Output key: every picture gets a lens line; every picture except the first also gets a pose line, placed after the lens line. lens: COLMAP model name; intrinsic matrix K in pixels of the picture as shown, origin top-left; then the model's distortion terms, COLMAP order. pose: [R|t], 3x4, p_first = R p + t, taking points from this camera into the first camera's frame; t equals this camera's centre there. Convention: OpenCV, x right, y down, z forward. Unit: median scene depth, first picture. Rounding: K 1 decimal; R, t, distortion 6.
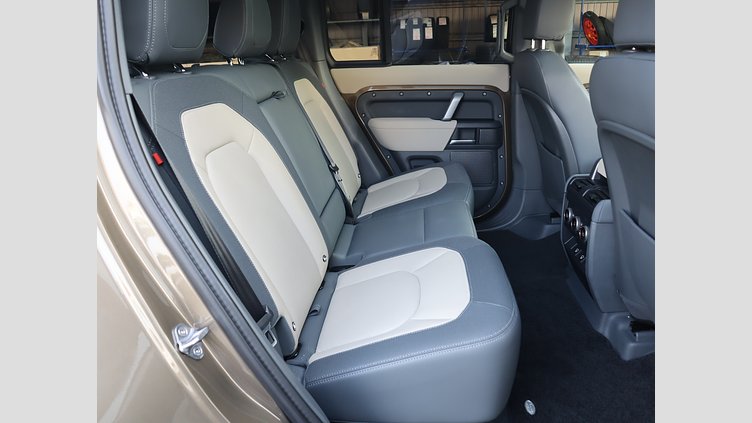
lens RADIAL K [[478.5, 0, 376.0], [0, 478.5, 211.5], [0, 0, 1]] dist [-0.046768, 0.000301]
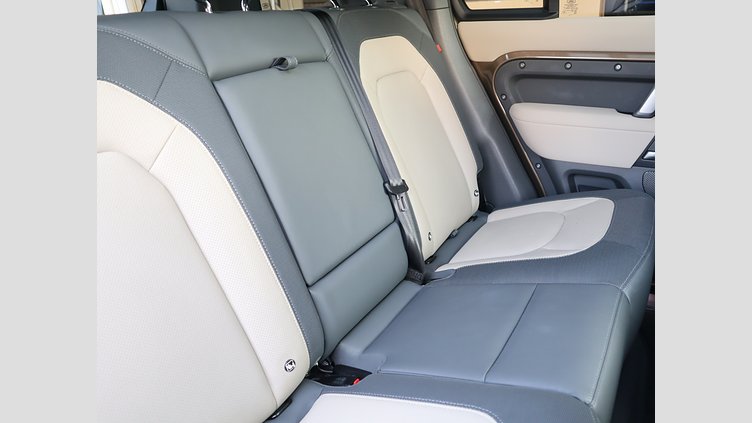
lens RADIAL K [[538.8, 0, 376.0], [0, 538.8, 211.5], [0, 0, 1]] dist [-0.008372, -0.002405]
pose [[0.910131, 0.146750, -0.387462, 0.124100], [-0.129174, 0.989064, 0.071180, -0.085120], [0.393670, -0.014733, 0.919134, 0.292064]]
